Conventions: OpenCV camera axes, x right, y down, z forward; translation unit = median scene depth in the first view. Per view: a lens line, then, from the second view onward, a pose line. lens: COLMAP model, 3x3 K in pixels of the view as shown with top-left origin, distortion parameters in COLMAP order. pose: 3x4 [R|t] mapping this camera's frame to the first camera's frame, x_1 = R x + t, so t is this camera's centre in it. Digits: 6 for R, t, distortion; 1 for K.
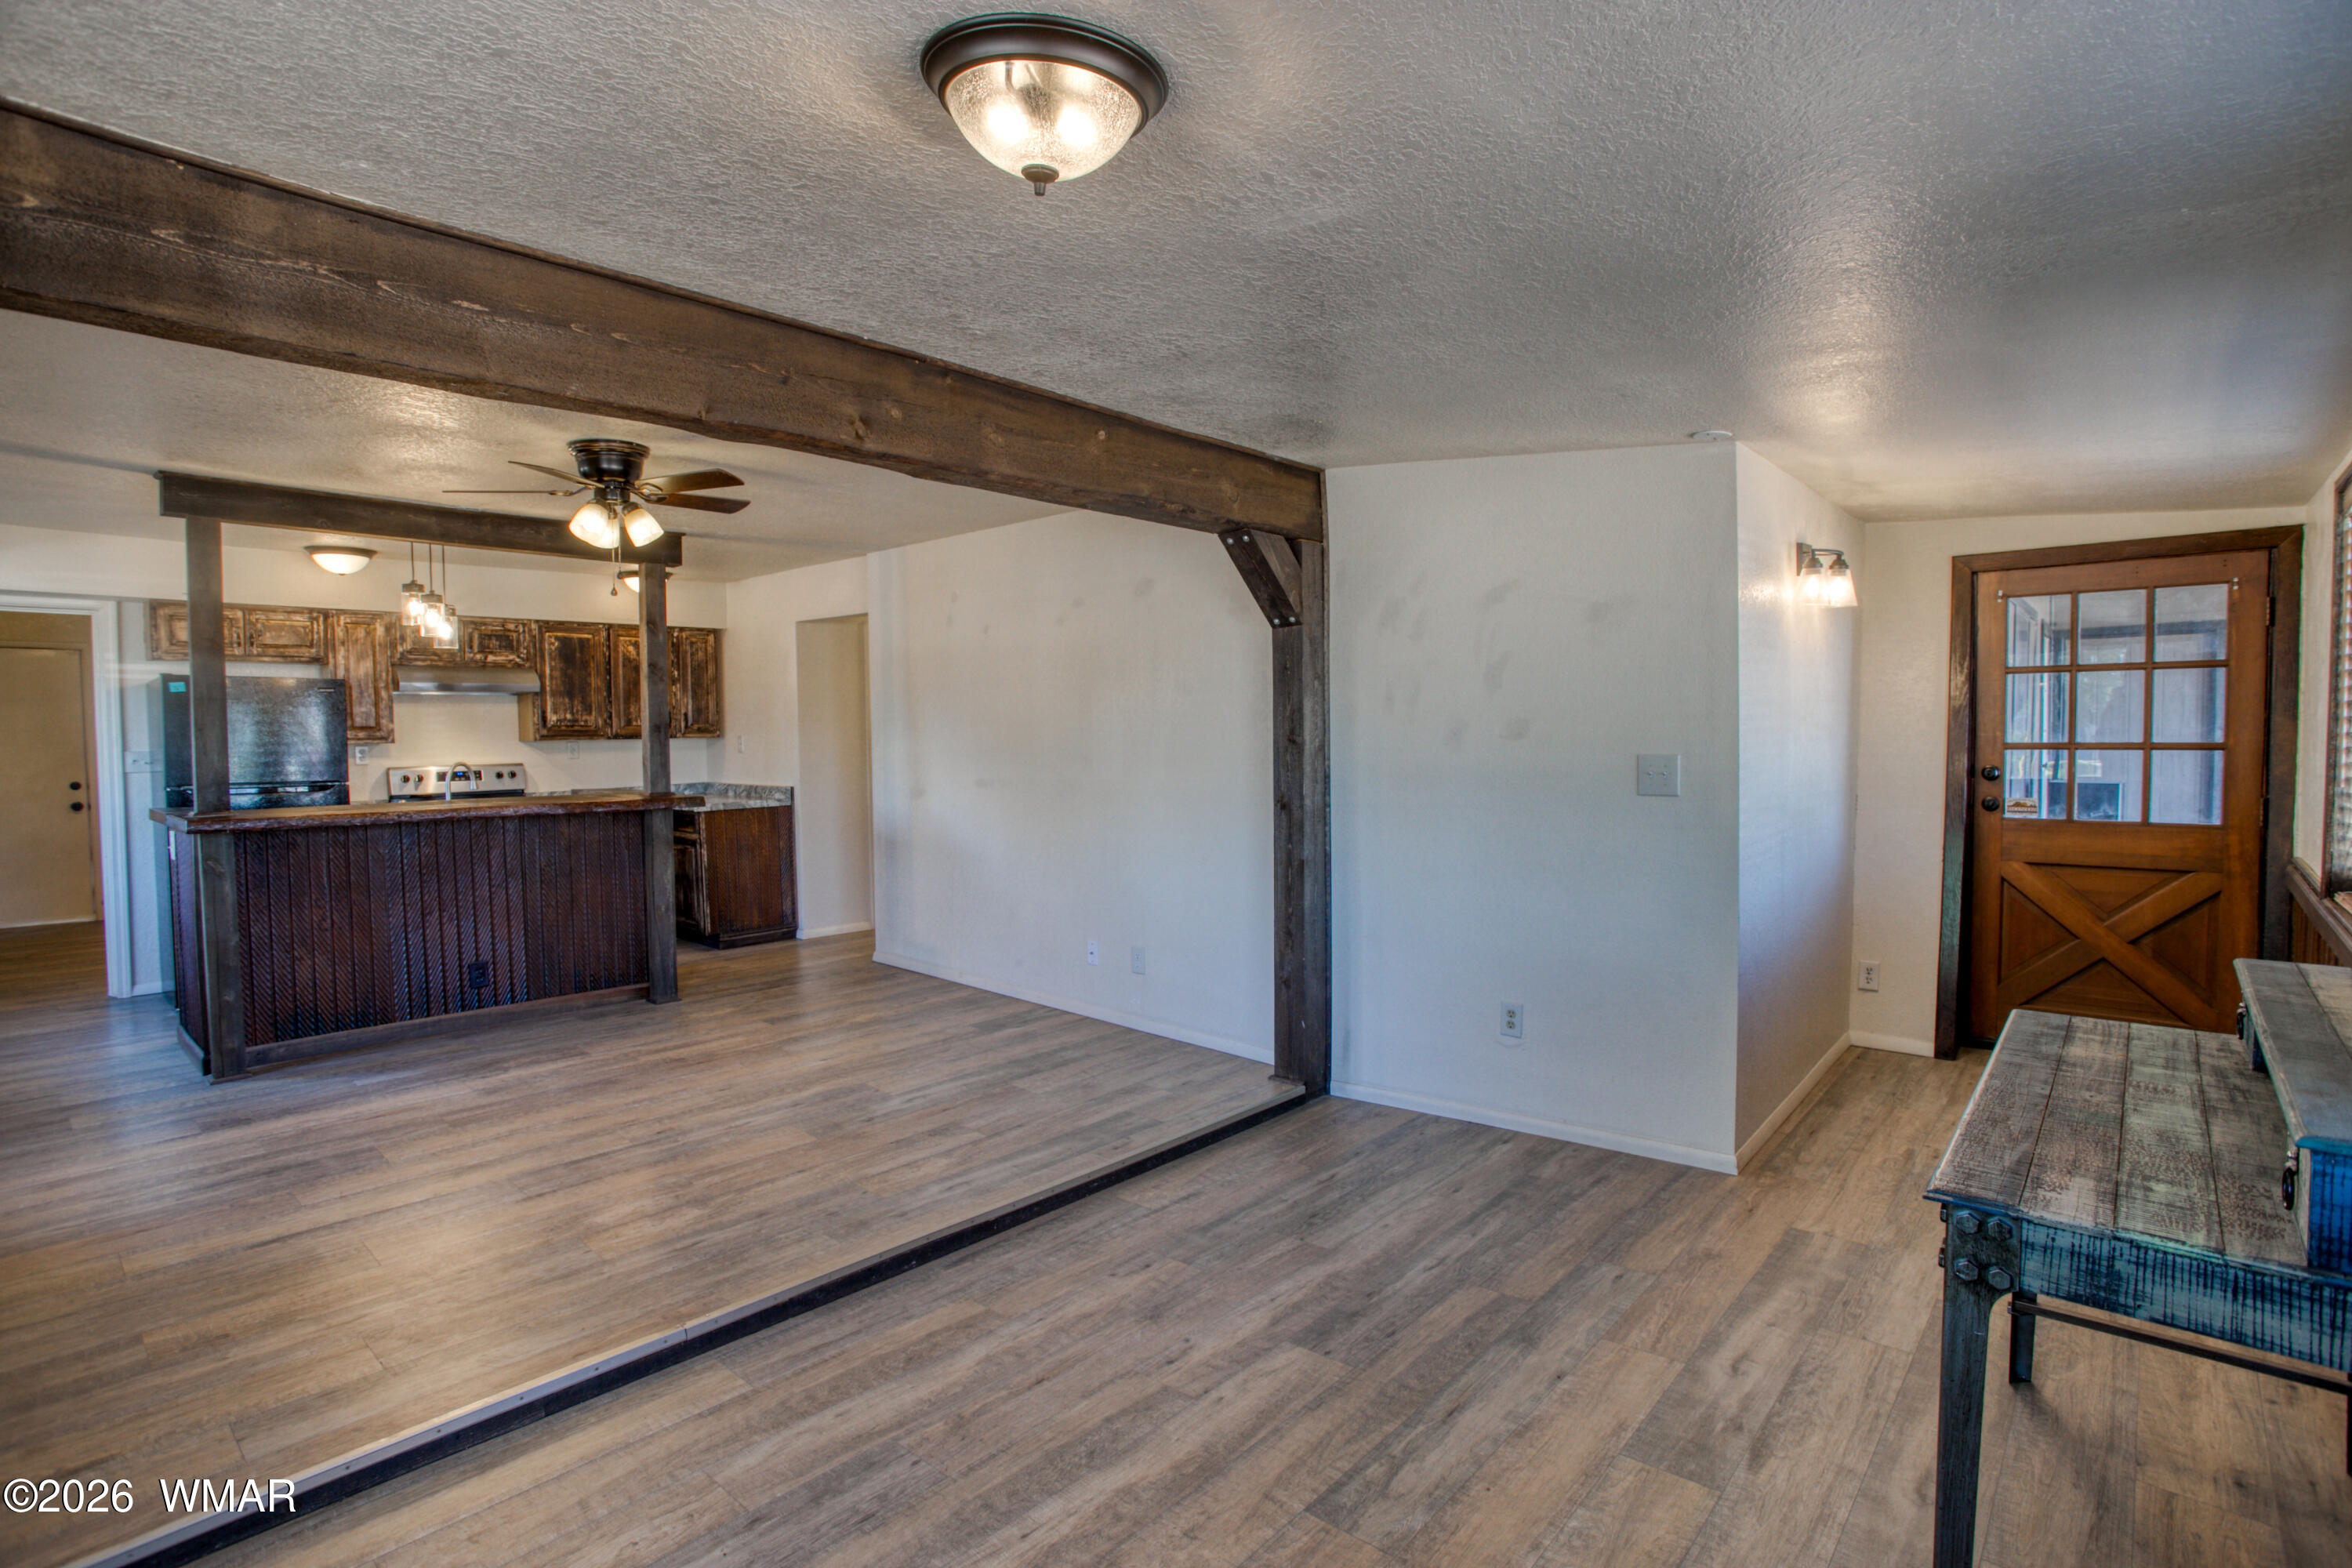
lens RADIAL K [[1138.7, 0, 1176.0], [0, 1138.7, 784.0], [0, 0, 1]] dist [-0.081244, 0.032377]
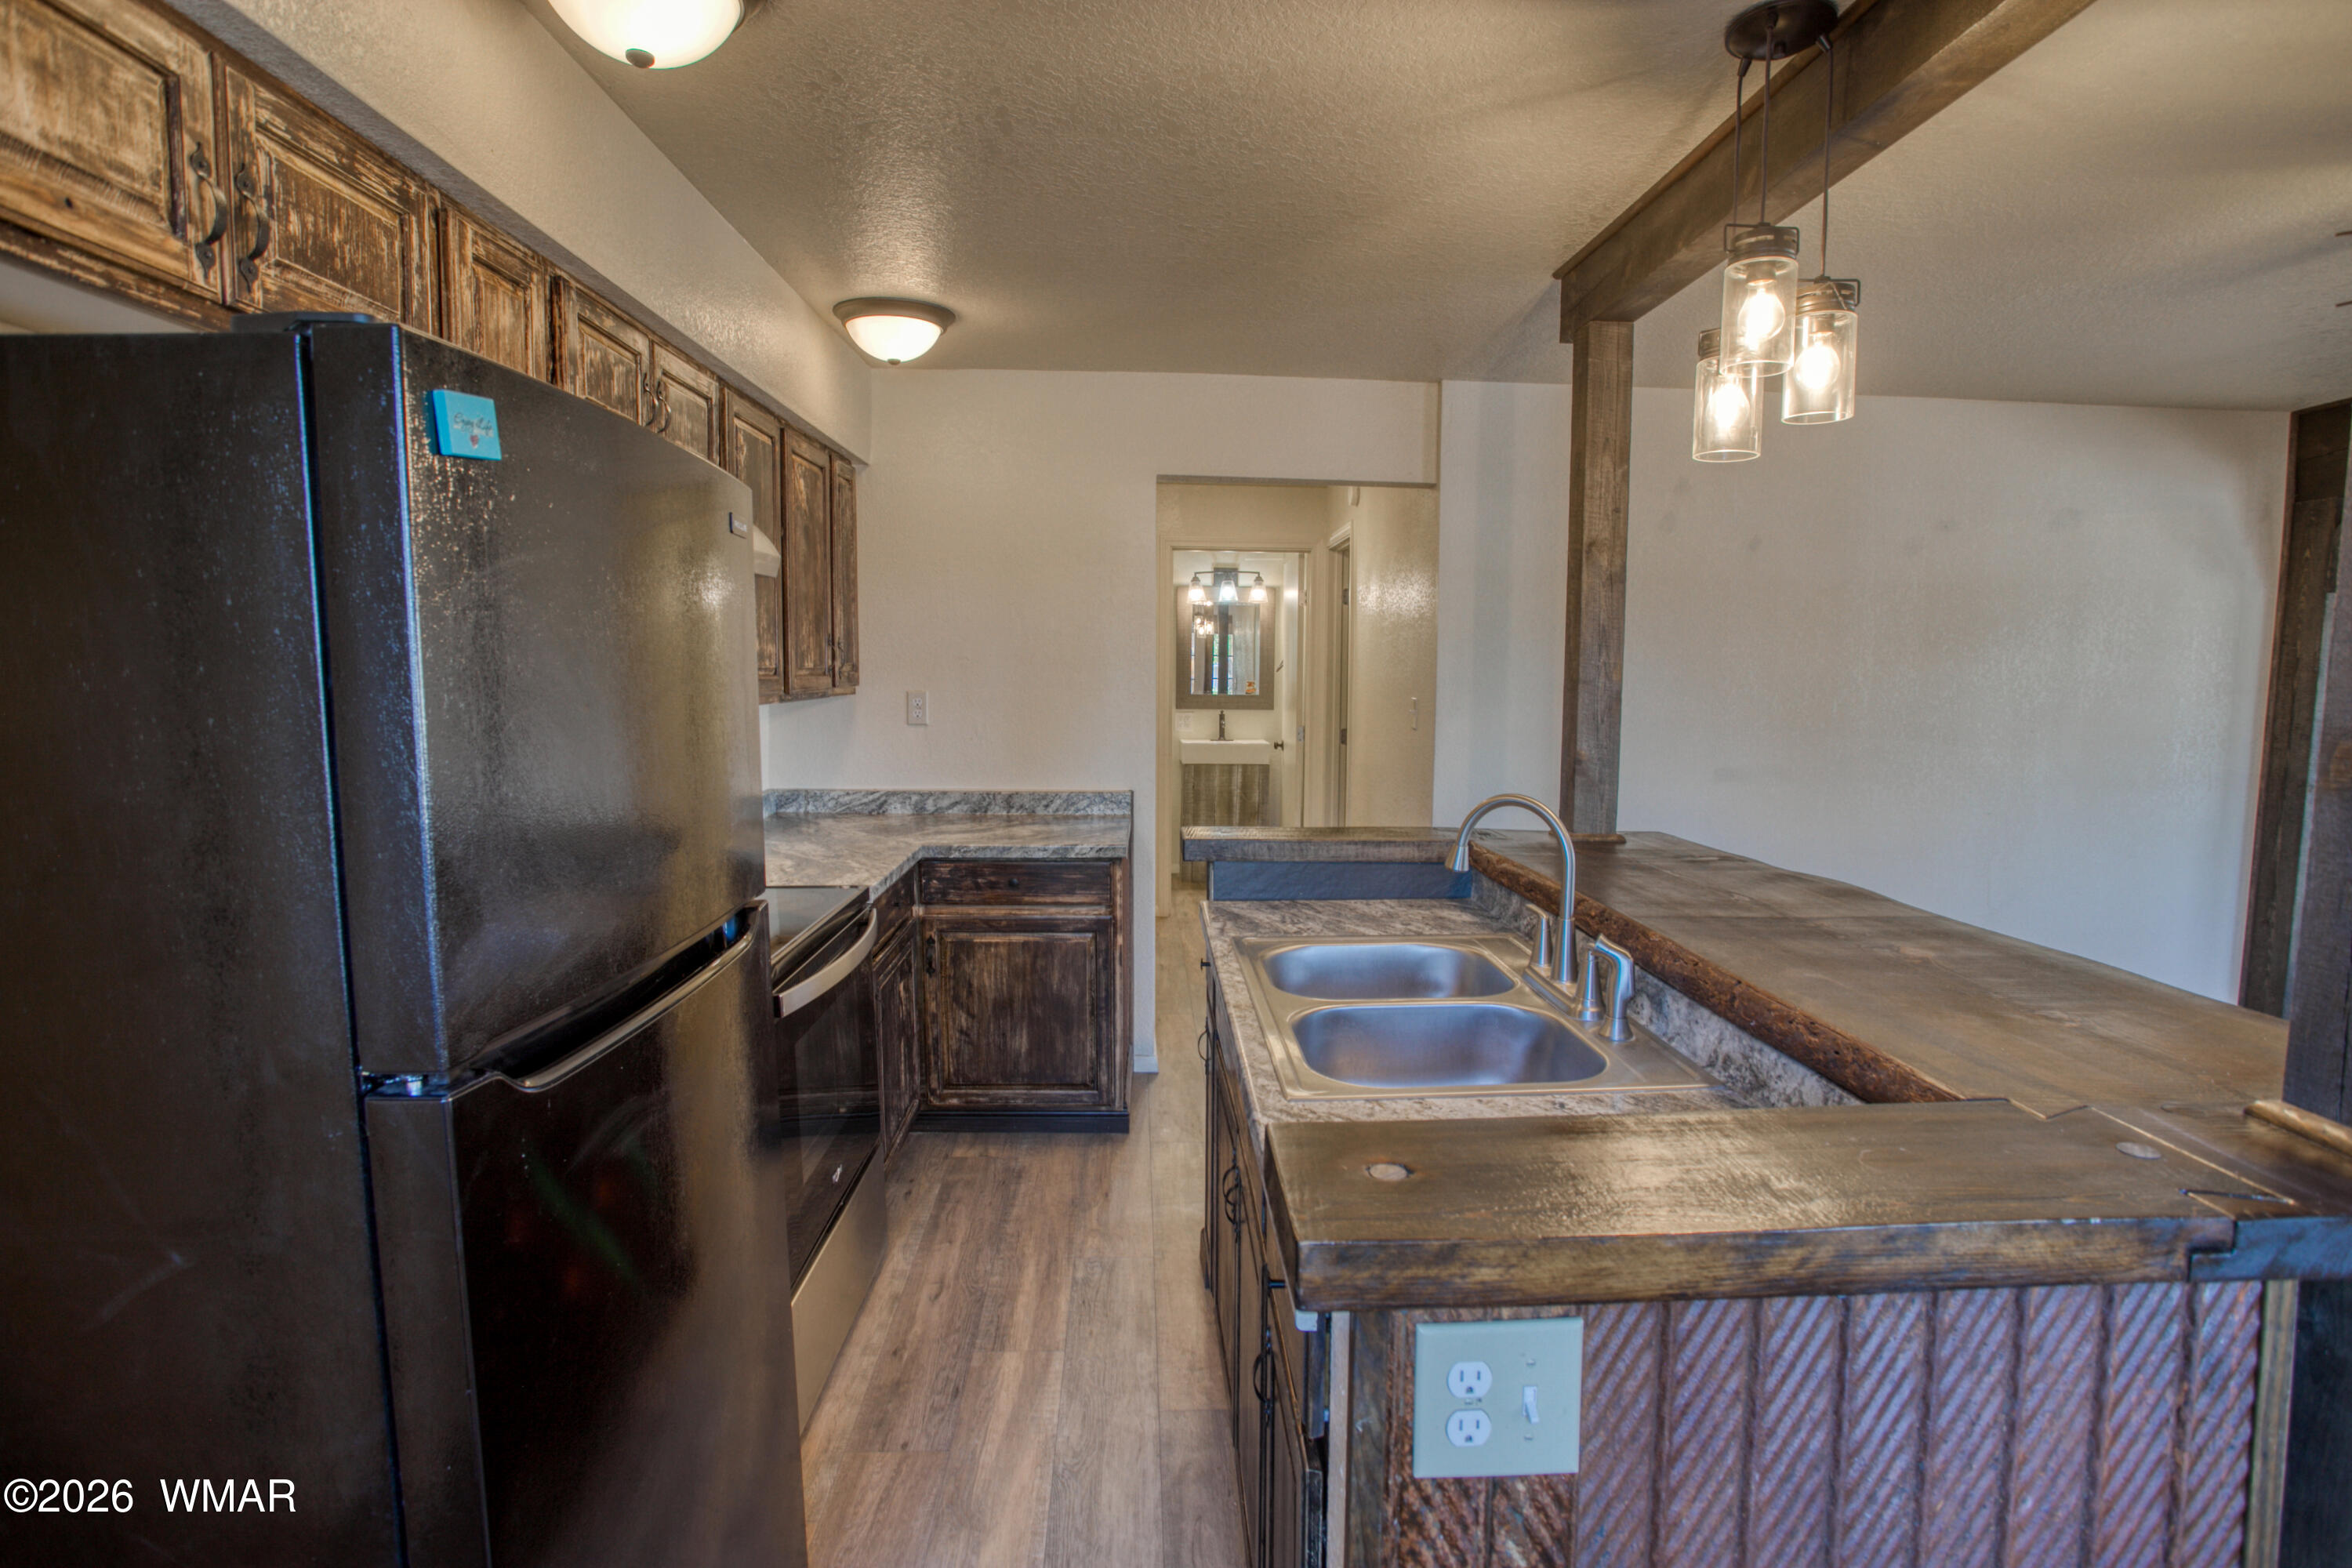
lens RADIAL K [[1179.0, 0, 1191.4], [0, 1179.0, 781.4], [0, 0, 1]] dist [-0.074758, 0.039783]
pose [[0.716906, -0.052179, 0.695214, -1.016676], [0.017454, 0.998226, 0.056924, -0.047190], [-0.696951, -0.028675, 0.716545, 0.851878]]
